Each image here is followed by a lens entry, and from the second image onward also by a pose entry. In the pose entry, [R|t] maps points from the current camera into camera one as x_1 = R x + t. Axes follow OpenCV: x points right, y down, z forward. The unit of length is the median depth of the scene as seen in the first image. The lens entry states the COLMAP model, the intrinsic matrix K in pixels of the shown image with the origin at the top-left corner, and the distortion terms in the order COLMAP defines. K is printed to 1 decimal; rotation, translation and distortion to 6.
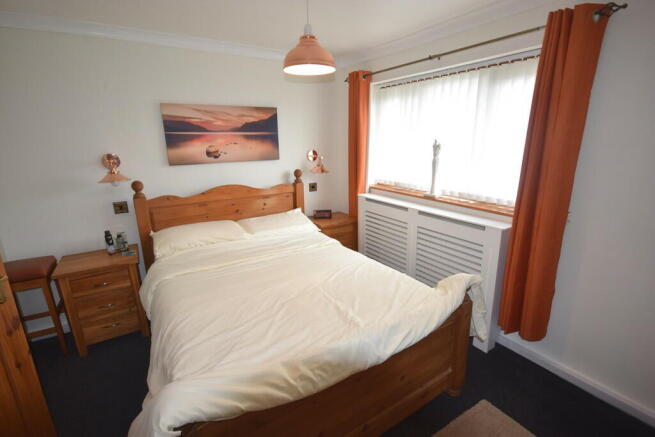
lens RADIAL K [[314.5, 0, 327.5], [0, 314.5, 218.5], [0, 0, 1]] dist [0.001130, -0.000252]
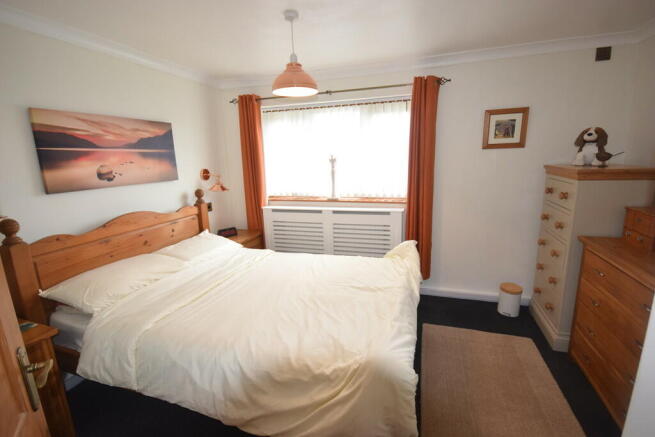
lens RADIAL K [[306.2, 0, 327.5], [0, 306.2, 218.5], [0, 0, 1]] dist [0.020602, -0.000262]
pose [[0.759309, -0.139977, 0.635497, -0.457164], [0.182897, 0.983130, -0.001983, 0.003130], [-0.624499, 0.117736, 0.772101, 0.066786]]
